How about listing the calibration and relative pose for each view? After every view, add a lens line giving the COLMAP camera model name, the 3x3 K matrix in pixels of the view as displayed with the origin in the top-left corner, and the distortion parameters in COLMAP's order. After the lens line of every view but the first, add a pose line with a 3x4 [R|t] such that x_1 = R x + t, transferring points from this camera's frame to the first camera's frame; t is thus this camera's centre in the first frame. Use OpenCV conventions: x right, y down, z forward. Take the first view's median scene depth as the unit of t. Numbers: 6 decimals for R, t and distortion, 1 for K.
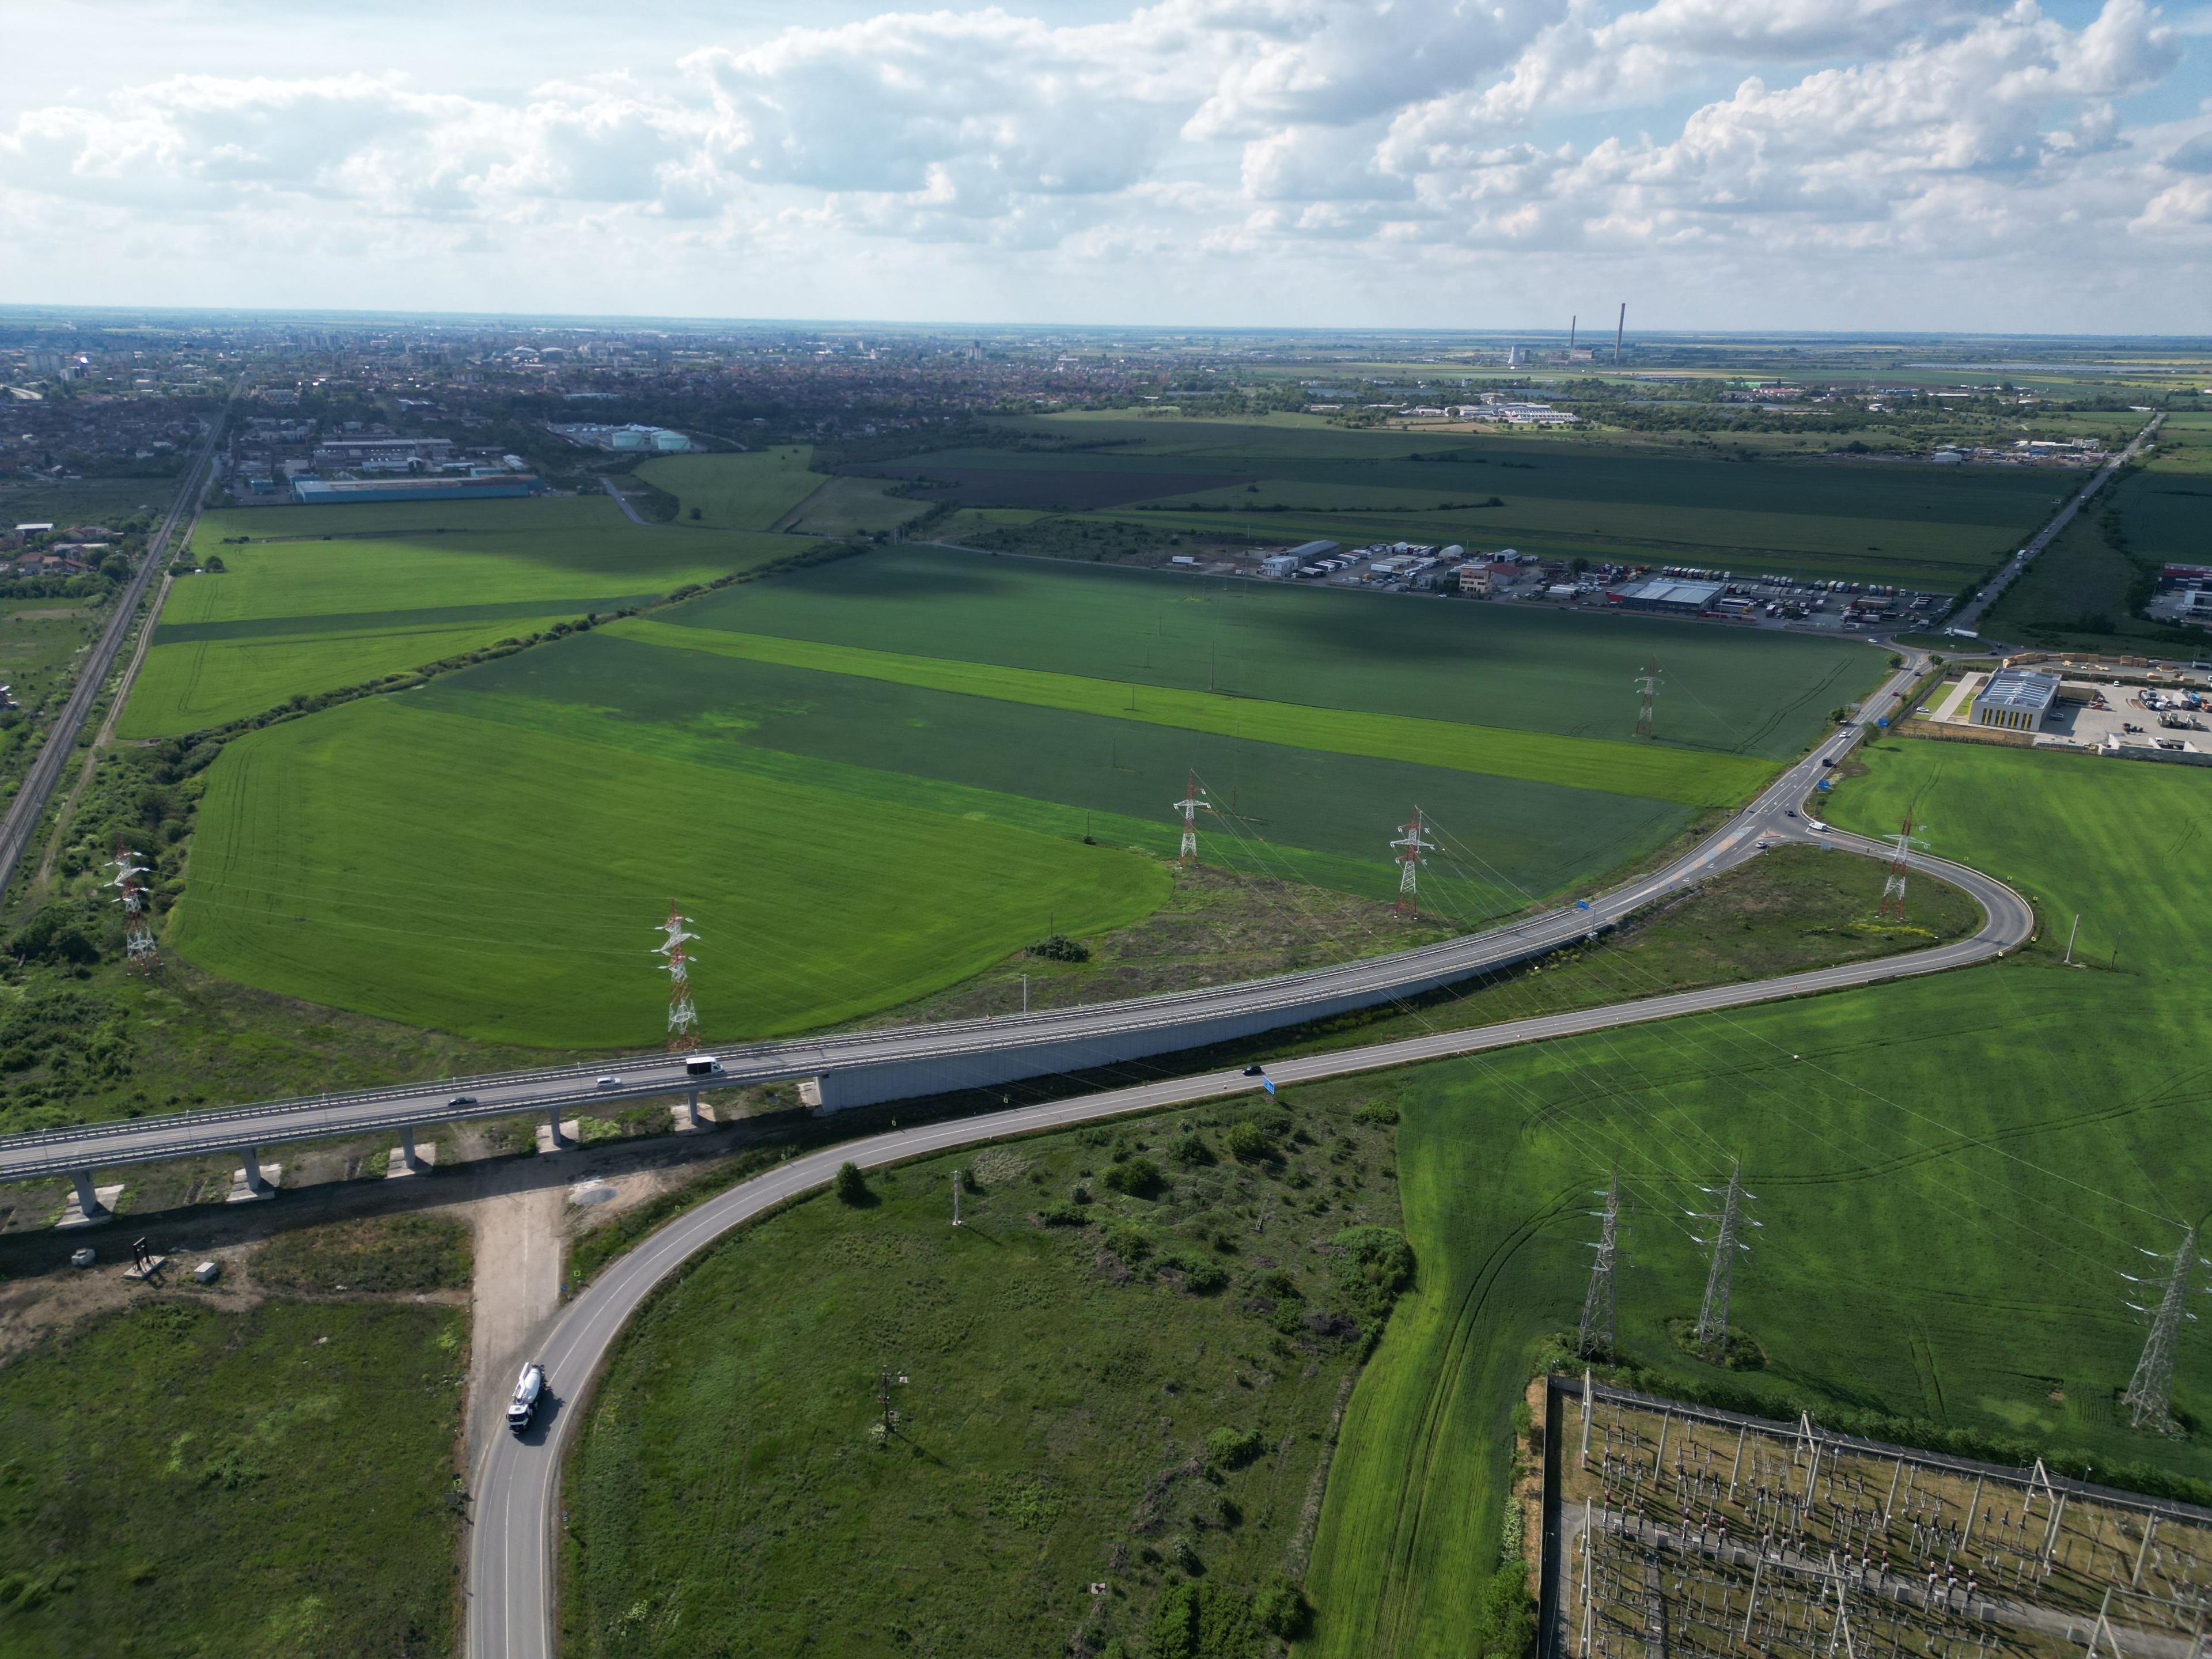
lens RADIAL K [[1592.1, 0, 1117.5], [0, 1592.1, 864.5], [0, 0, 1]] dist [0.075137, -0.059499]
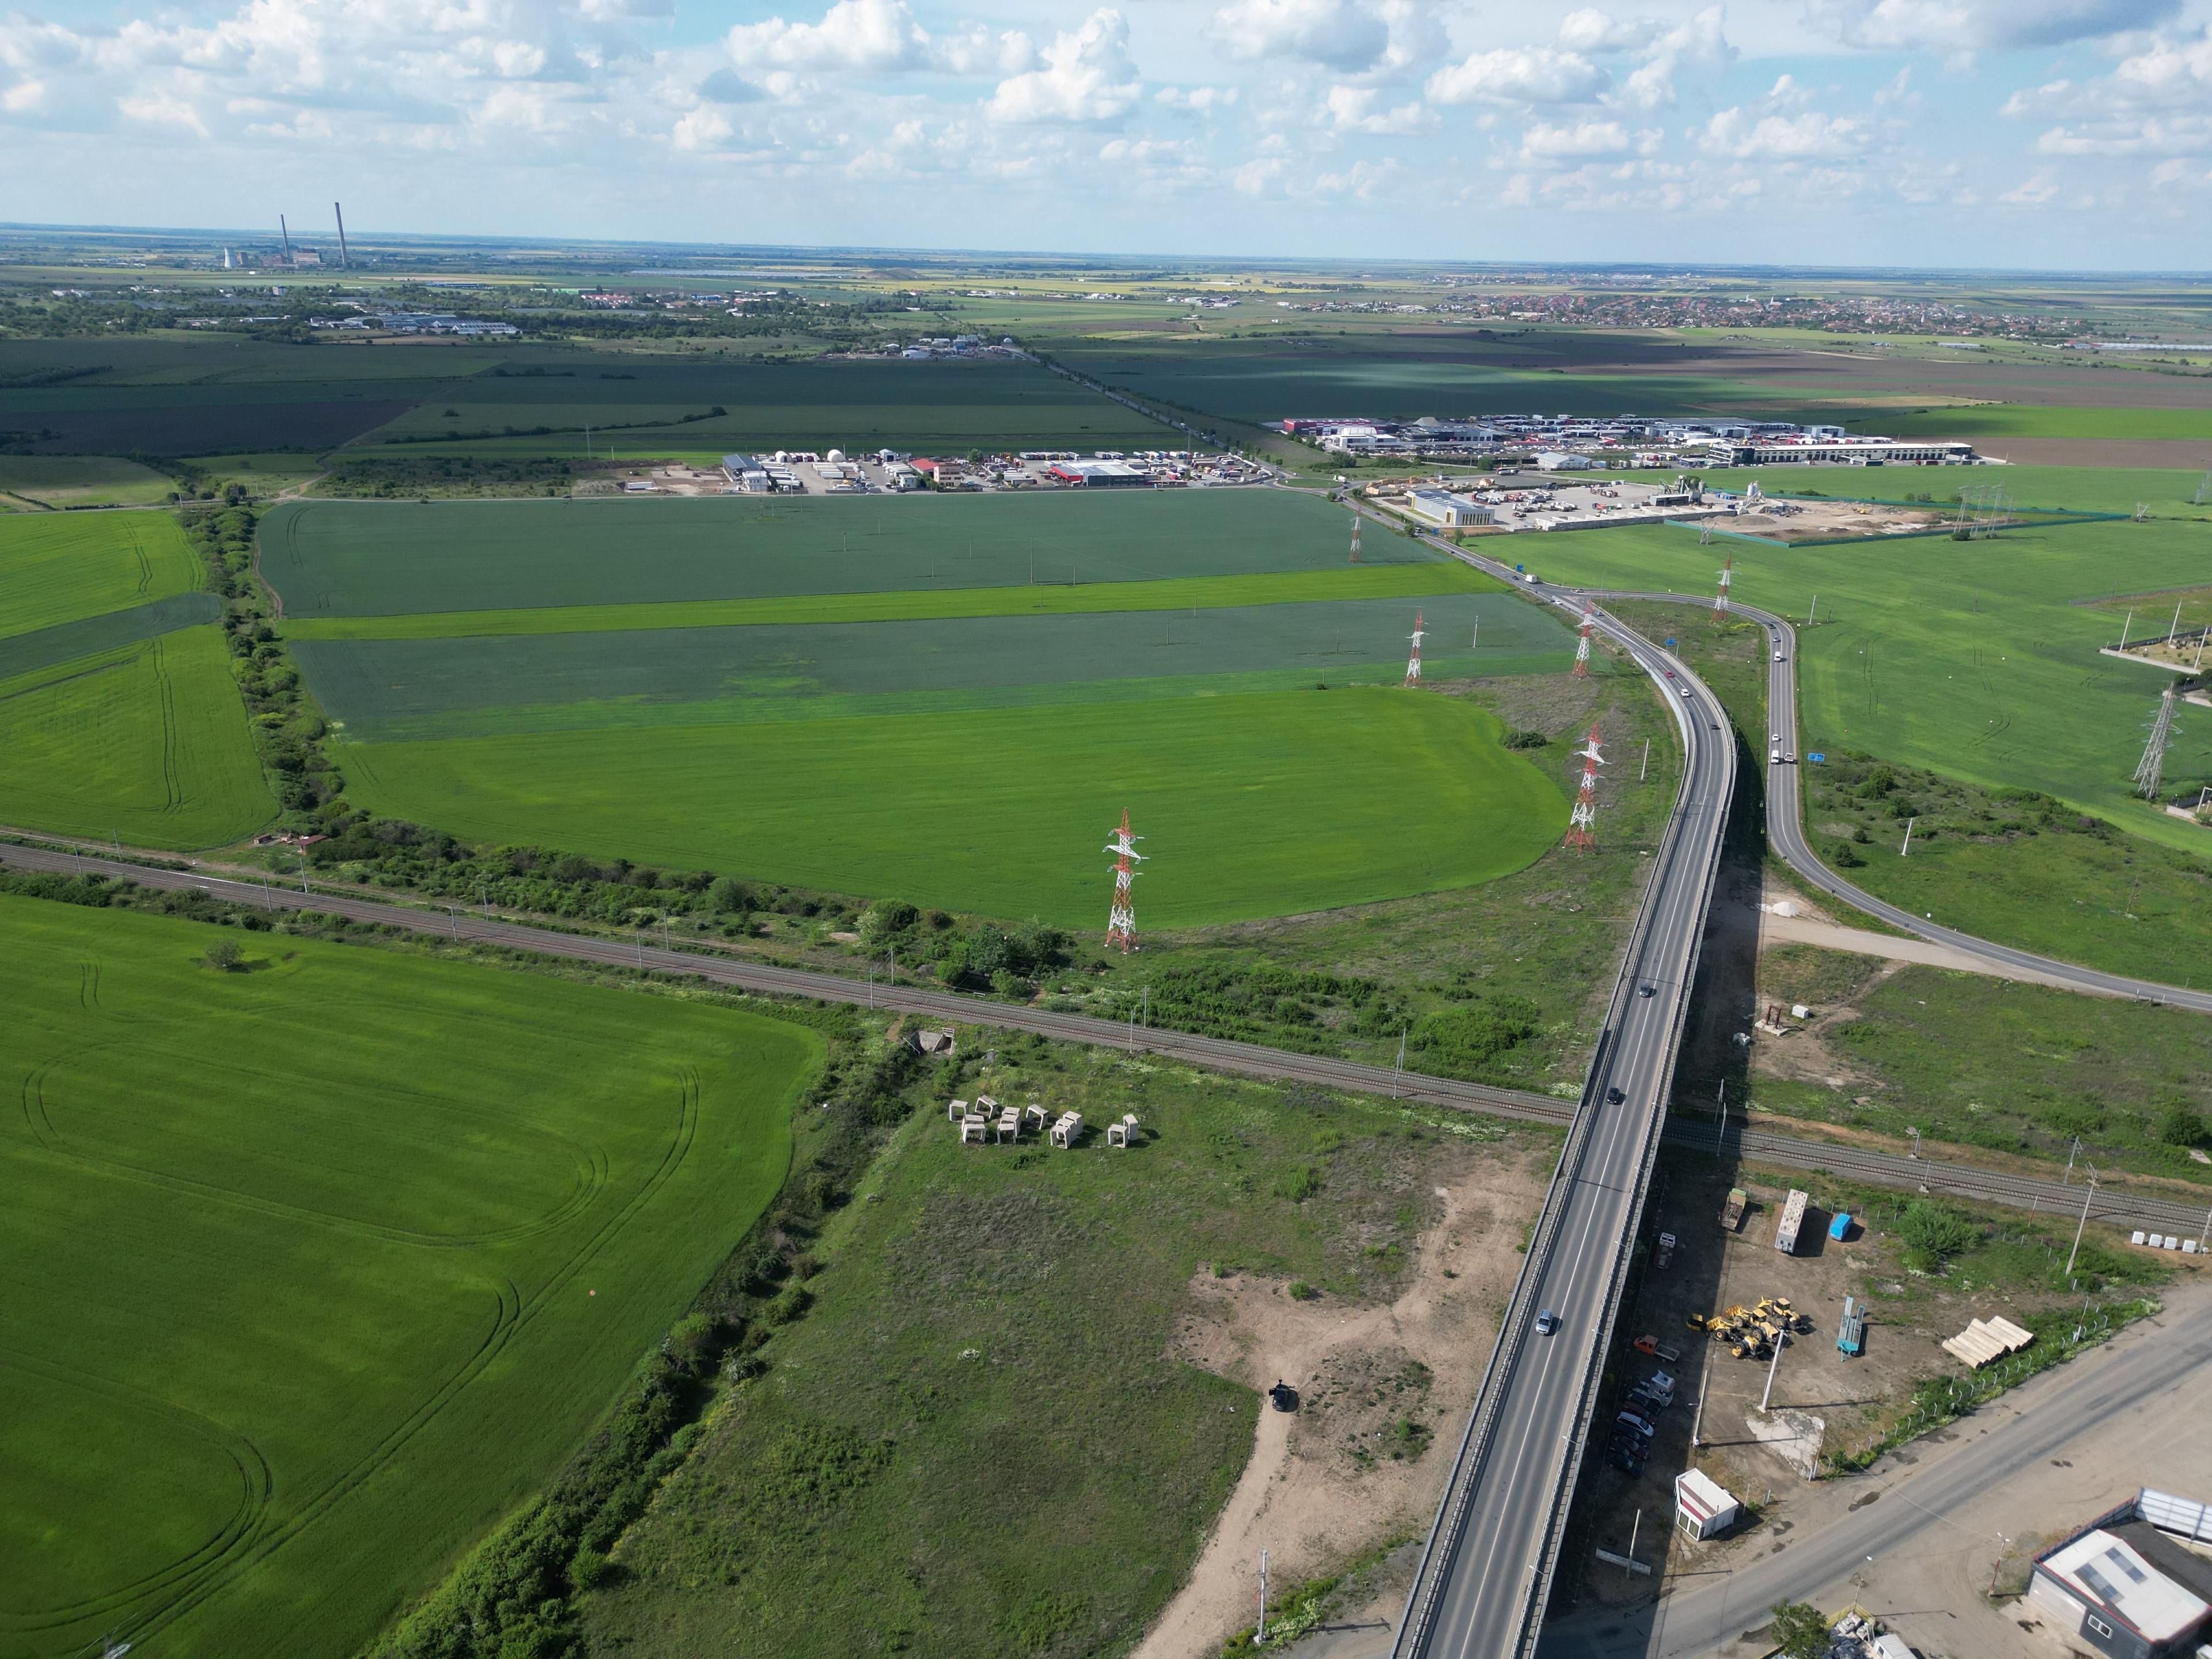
lens RADIAL K [[1592.1, 0, 1117.5], [0, 1592.1, 864.5], [0, 0, 1]] dist [0.075137, -0.059499]
pose [[0.672999, -0.266998, 0.689772, -0.396179], [0.229660, 0.961912, 0.148263, -0.040083], [-0.703085, 0.058632, 0.708684, 0.101935]]
